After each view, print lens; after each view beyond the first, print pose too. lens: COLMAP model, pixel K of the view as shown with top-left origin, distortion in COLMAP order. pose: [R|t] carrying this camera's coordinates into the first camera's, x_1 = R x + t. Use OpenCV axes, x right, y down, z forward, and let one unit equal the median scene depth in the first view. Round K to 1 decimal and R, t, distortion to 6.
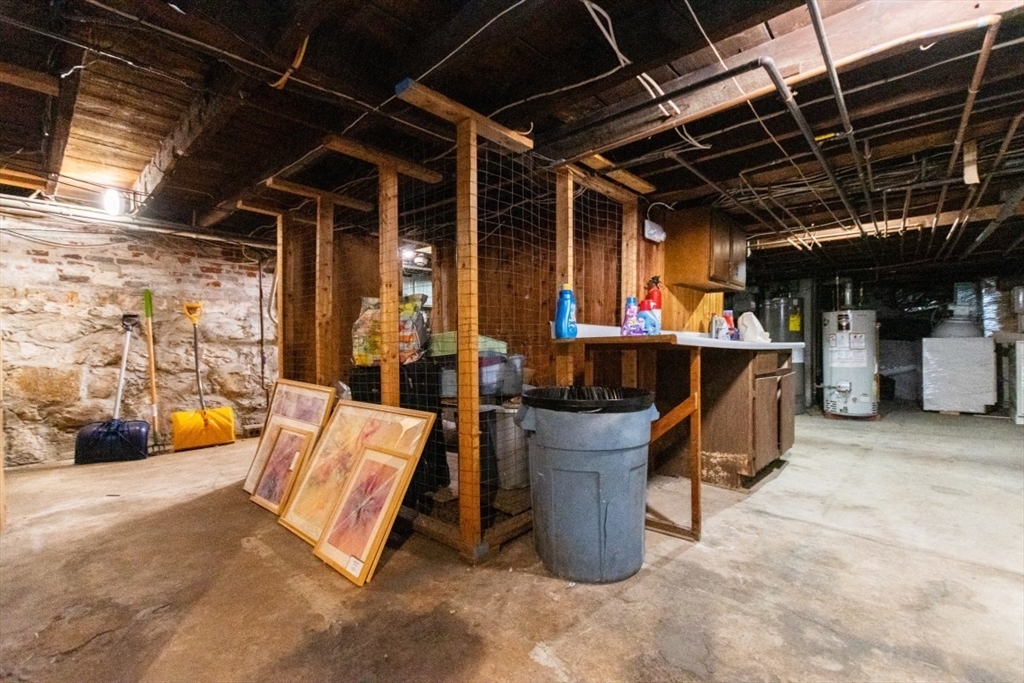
lens RADIAL K [[444.9, 0, 513.9], [0, 444.9, 338.3], [0, 0, 1]] dist [0.009205, -0.002819]
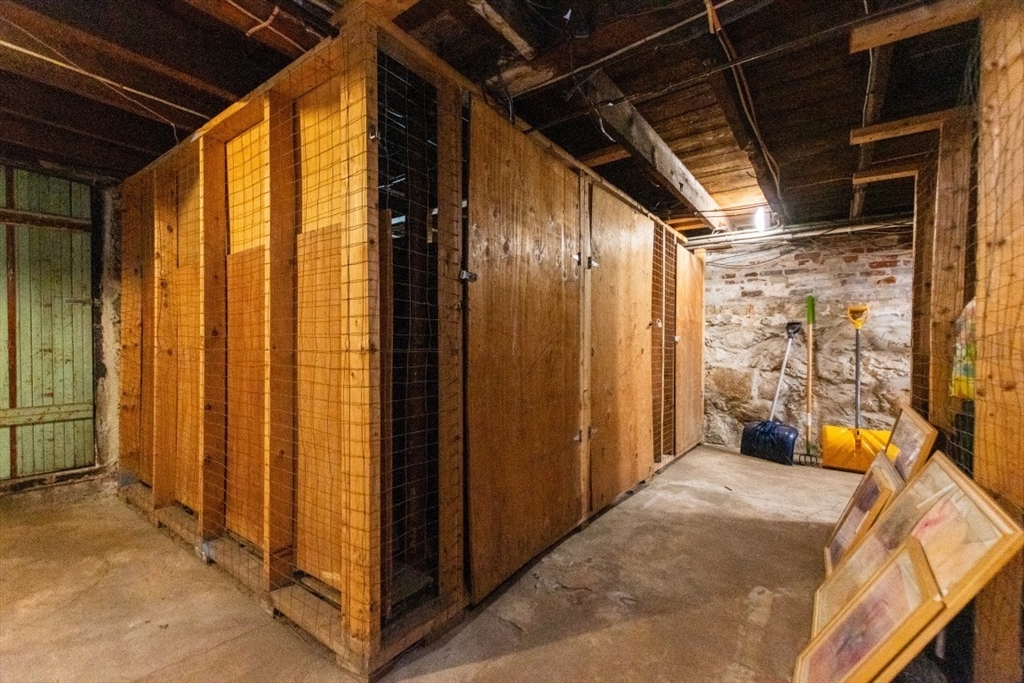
lens RADIAL K [[444.9, 0, 508.2], [0, 444.9, 345.1], [0, 0, 1]] dist [0.009205, -0.002819]
pose [[0.104757, 0.006085, -0.994479, 0.100434], [-0.003505, 0.999977, 0.005750, -0.004086], [0.994492, 0.002884, 0.104776, 0.253557]]
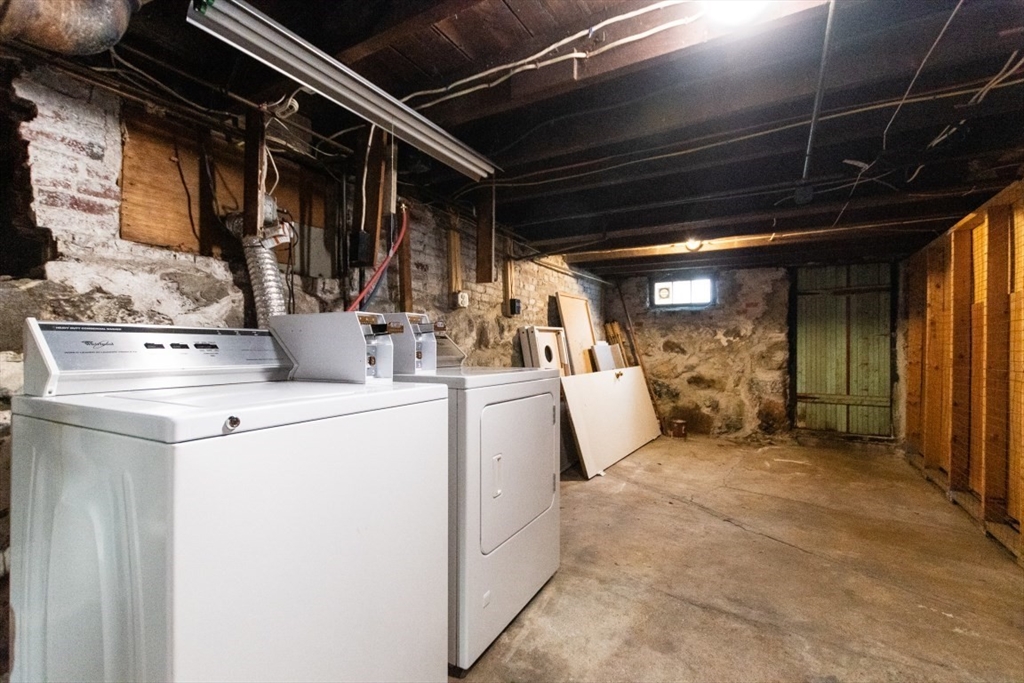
lens RADIAL K [[444.9, 0, 507.6], [0, 444.9, 349.1], [0, 0, 1]] dist [0.009205, -0.002819]
pose [[-0.981194, -0.010825, -0.192723, 0.492823], [-0.011120, 0.999938, 0.000448, -0.018785], [0.192706, 0.002583, -0.981253, 0.593818]]
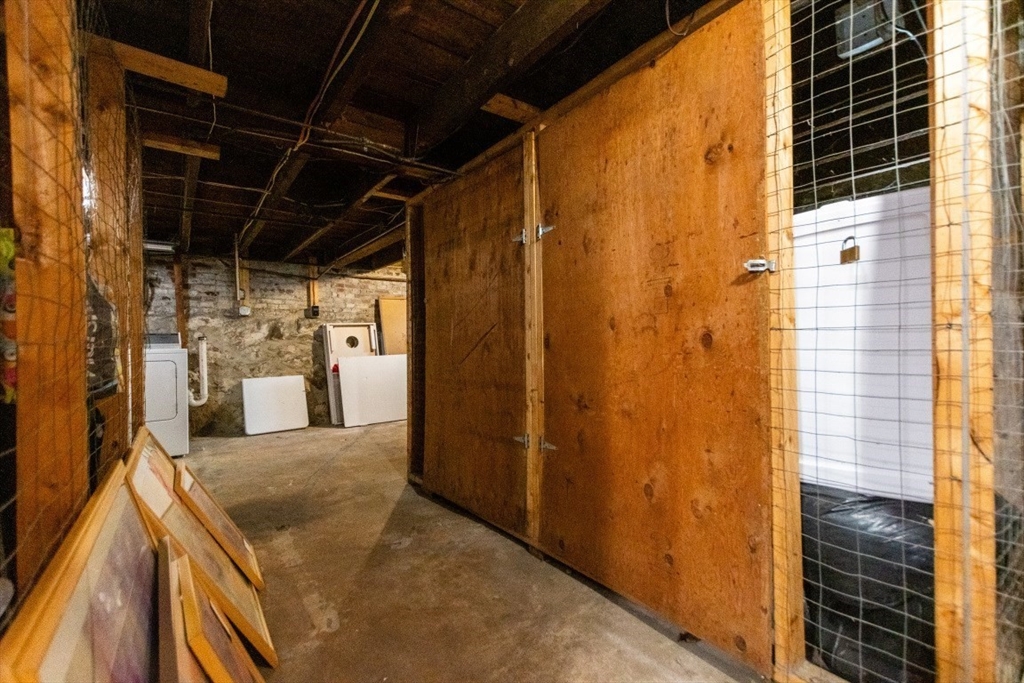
lens RADIAL K [[444.9, 0, 513.6], [0, 444.9, 343.0], [0, 0, 1]] dist [0.009205, -0.002819]
pose [[-0.982070, 0.022607, 0.187158, -0.581090], [0.022292, 0.999744, -0.003788, 0.011638], [-0.187196, 0.000452, -0.982323, 0.931526]]
